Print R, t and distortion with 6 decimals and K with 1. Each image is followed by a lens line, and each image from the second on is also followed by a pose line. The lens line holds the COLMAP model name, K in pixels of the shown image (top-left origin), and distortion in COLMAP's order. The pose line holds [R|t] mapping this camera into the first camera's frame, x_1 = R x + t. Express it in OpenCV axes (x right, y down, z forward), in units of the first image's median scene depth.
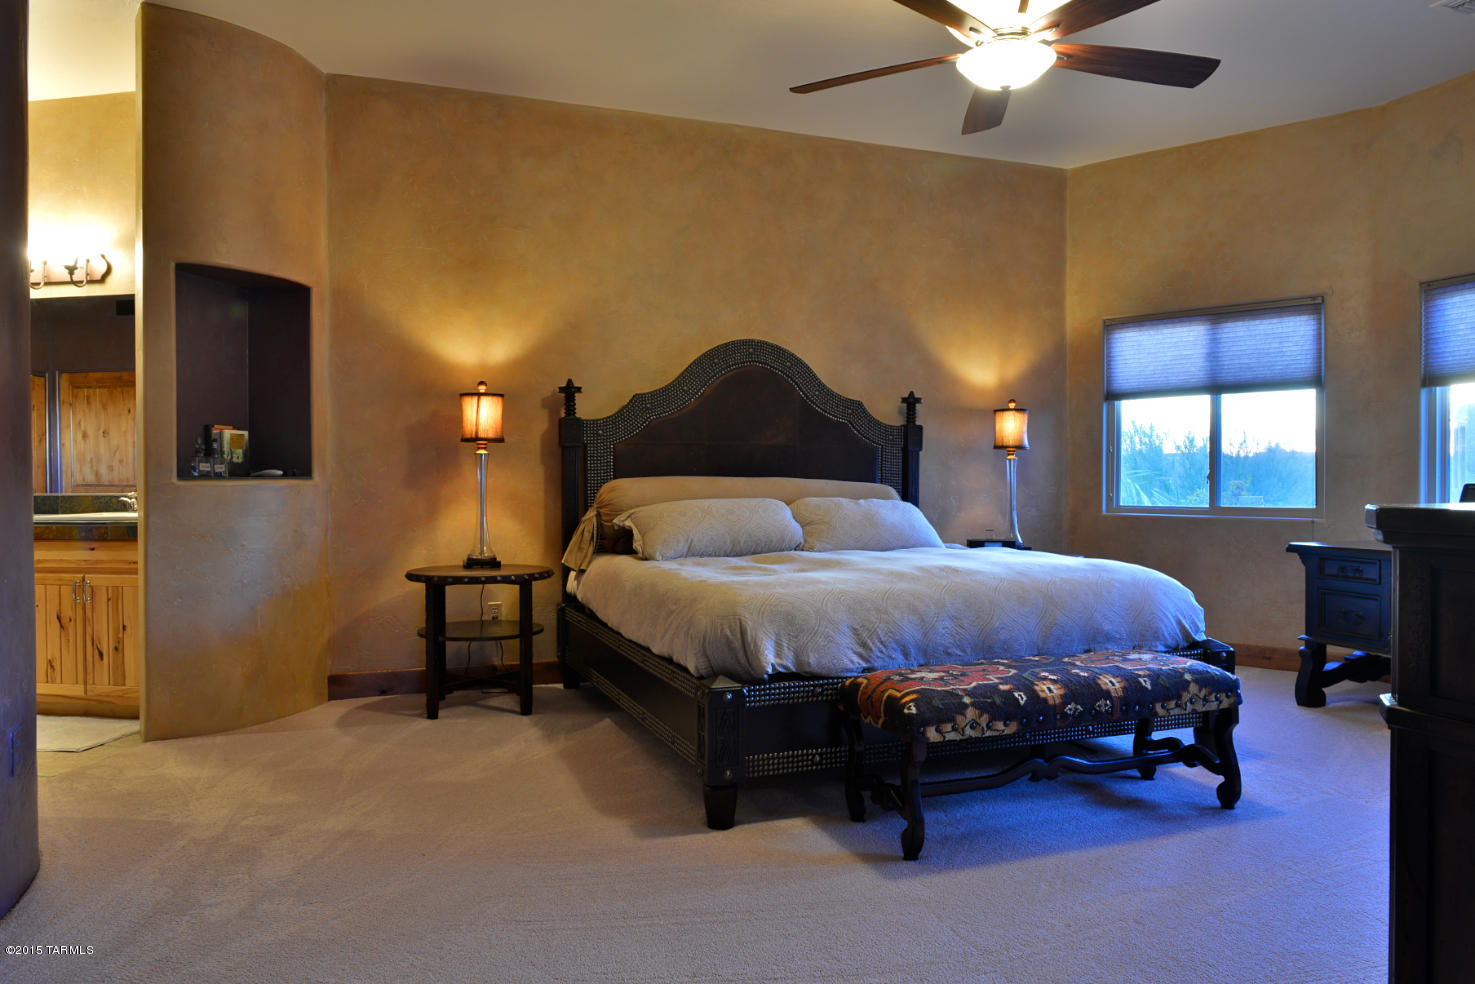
lens RADIAL K [[1005.8, 0, 732.2], [0, 1005.8, 495.2], [0, 0, 1]] dist [-0.017310, 0.000167]
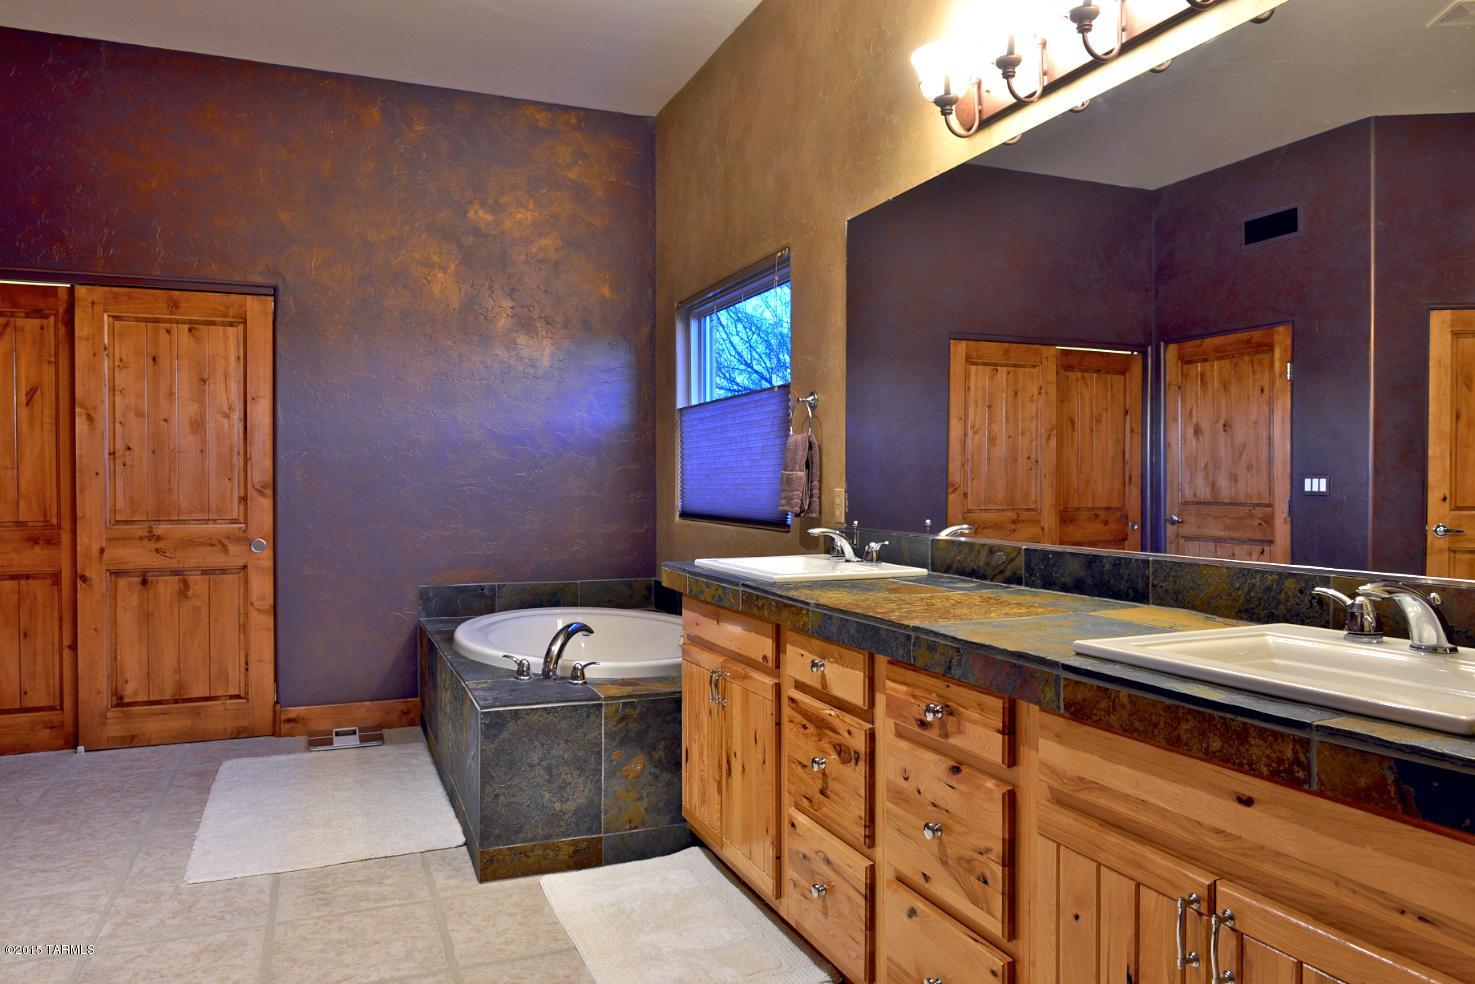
lens RADIAL K [[1005.8, 0, 735.8], [0, 1005.8, 491.4], [0, 0, 1]] dist [-0.017310, 0.000167]
pose [[0.540408, 0.012393, -0.841312, -0.247348], [-0.017322, 0.999843, 0.003602, -0.015121], [0.841225, 0.012626, 0.540538, 0.372296]]
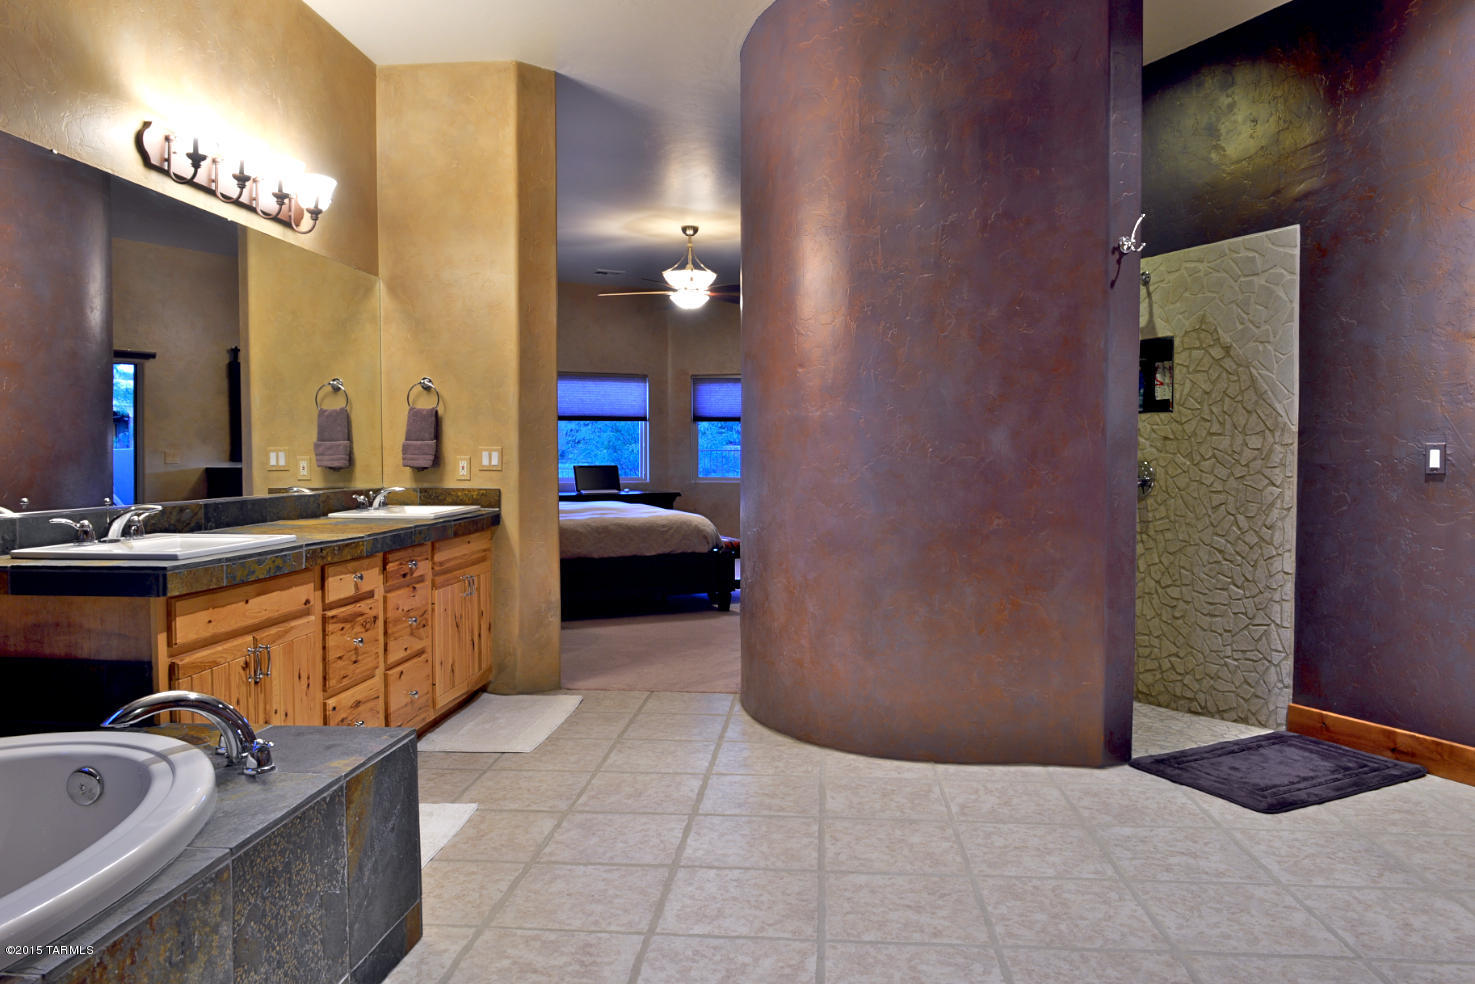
lens RADIAL K [[1005.8, 0, 738.8], [0, 1005.8, 490.4], [0, 0, 1]] dist [-0.017310, 0.000167]
pose [[-0.092280, -0.032037, 0.995218, -0.851777], [0.017297, 0.999280, 0.033772, -0.014621], [-0.995583, 0.020331, -0.091659, 0.417111]]
